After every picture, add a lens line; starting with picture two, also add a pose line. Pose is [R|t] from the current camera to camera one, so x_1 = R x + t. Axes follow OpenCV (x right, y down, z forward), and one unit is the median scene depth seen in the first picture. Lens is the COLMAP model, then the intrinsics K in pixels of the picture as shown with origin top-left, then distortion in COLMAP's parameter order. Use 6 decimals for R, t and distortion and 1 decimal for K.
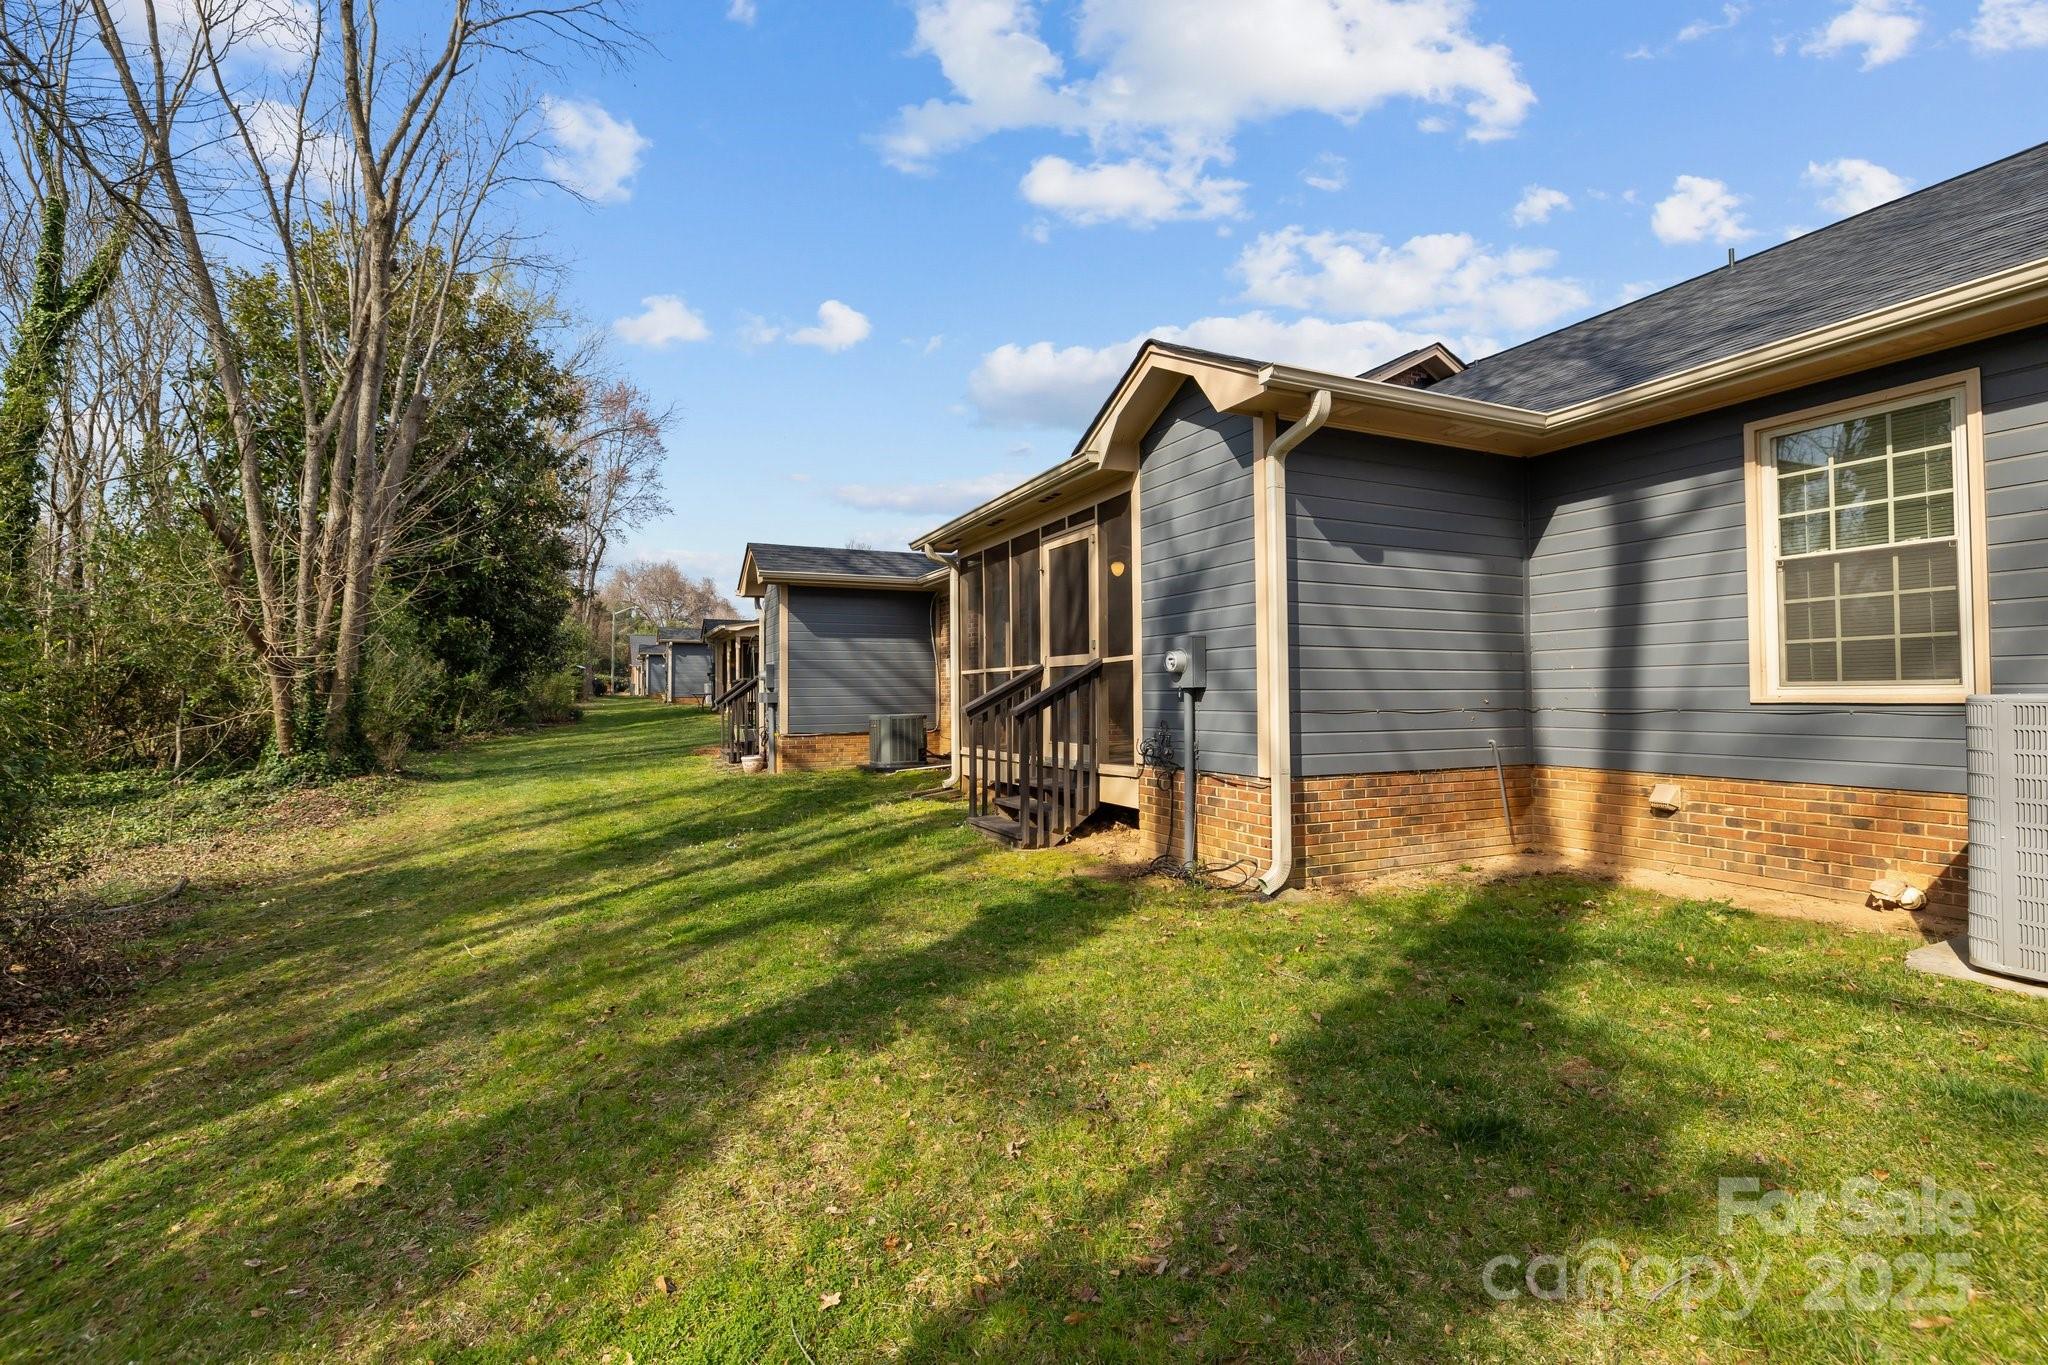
lens RADIAL K [[874.0, 0, 1024.1], [0, 874.0, 677.4], [0, 0, 1]] dist [0.000287, 0.000462]
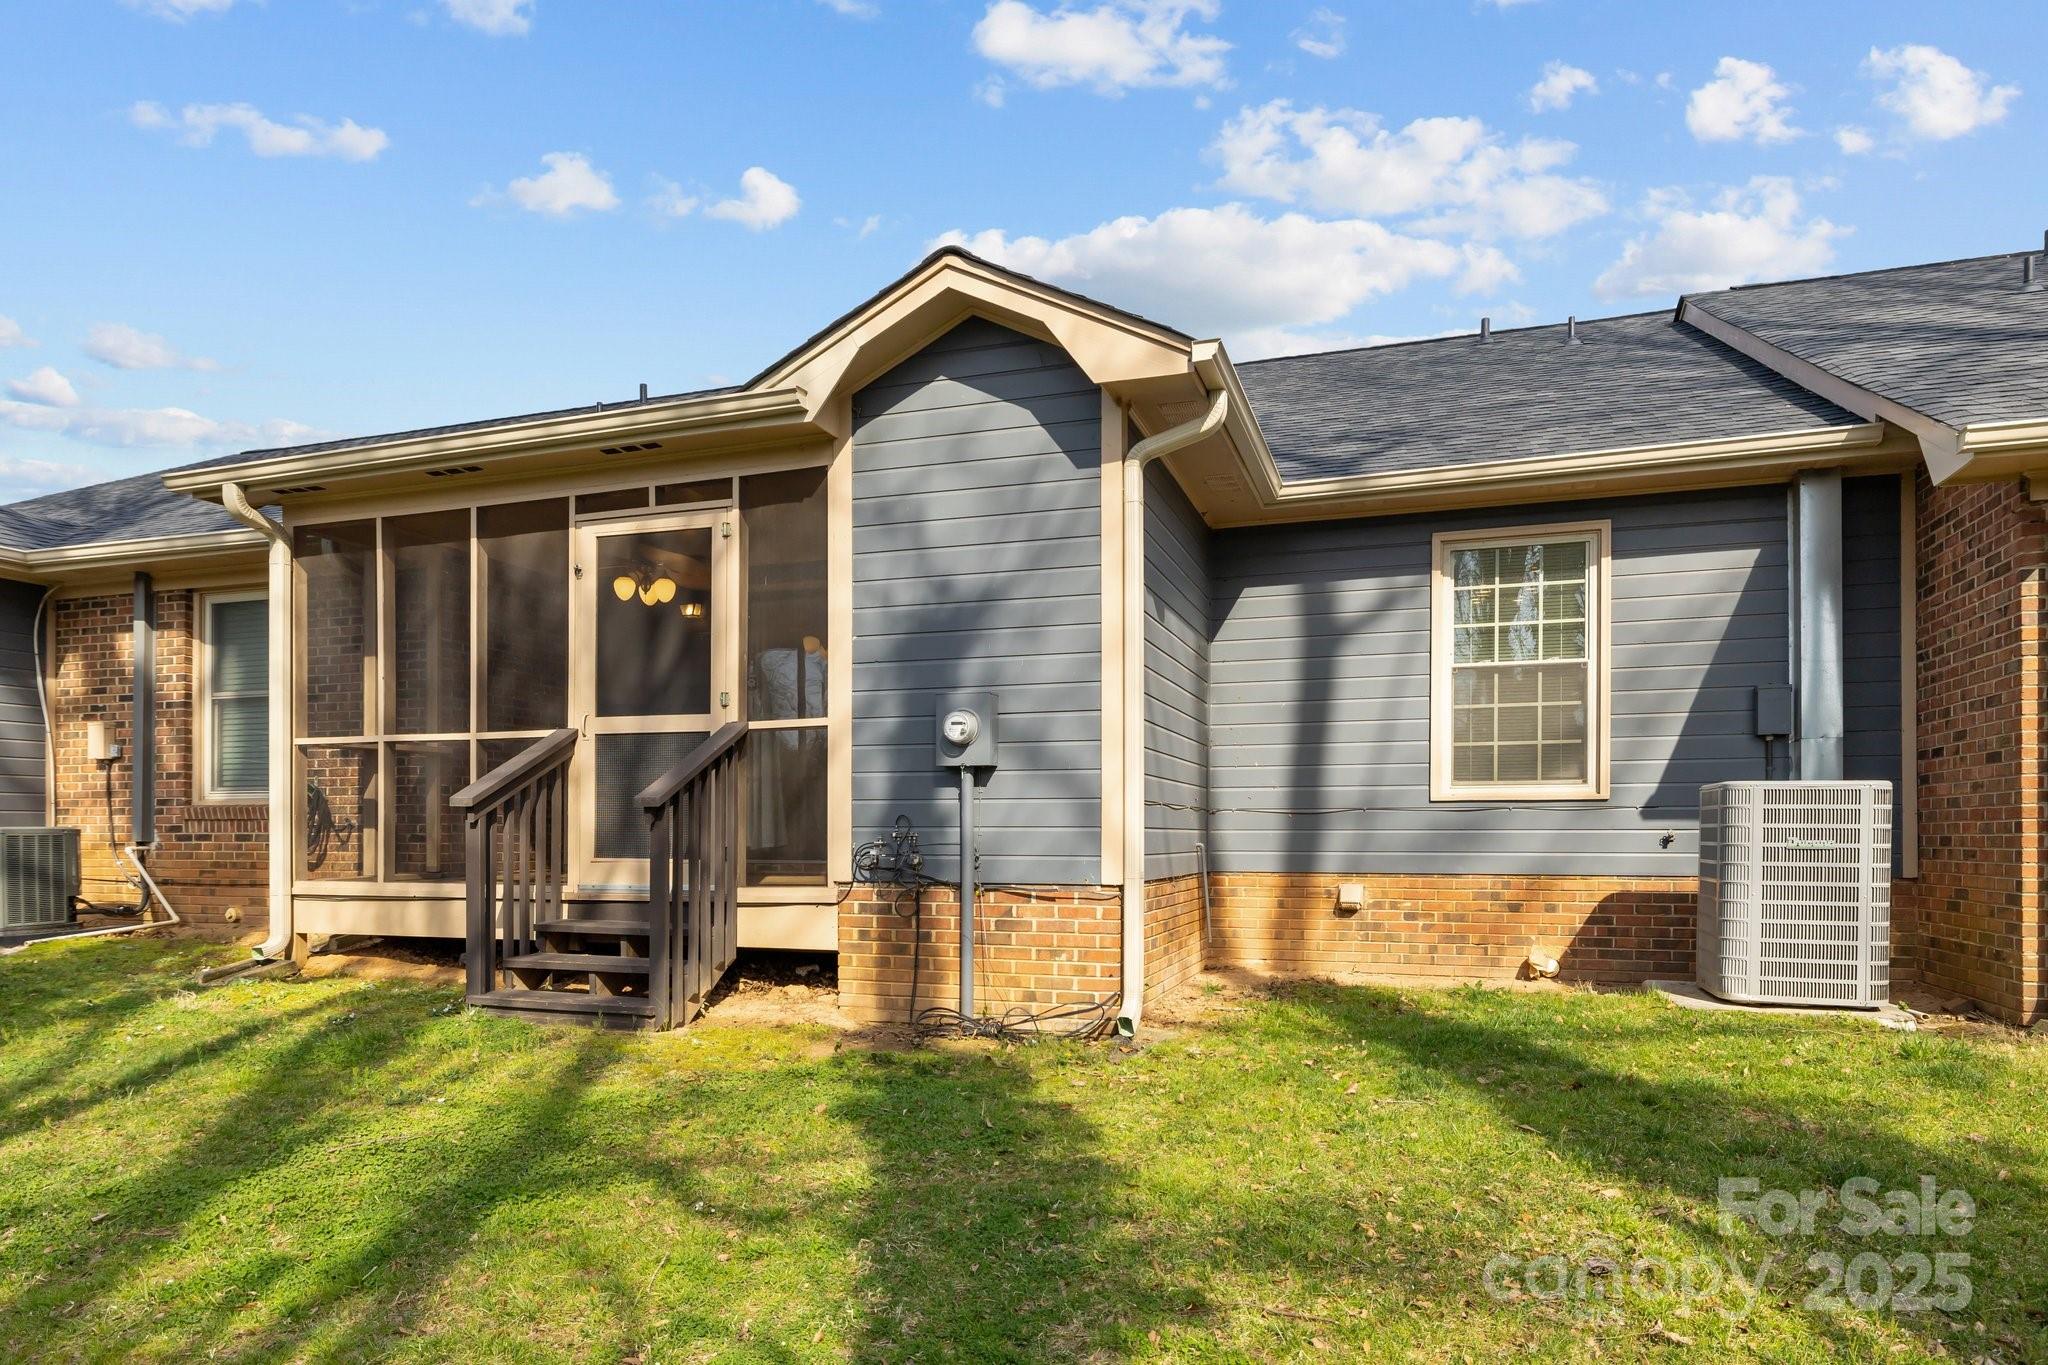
lens RADIAL K [[1197.1, 0, 1023.6], [0, 1197.1, 832.7], [0, 0, 1]] dist [-0.009242, -0.001269]
pose [[0.703623, 0.005985, 0.710548, -0.475340], [-0.021920, 0.999671, 0.013287, 0.052871], [-0.710235, -0.024924, 0.703523, 0.301672]]
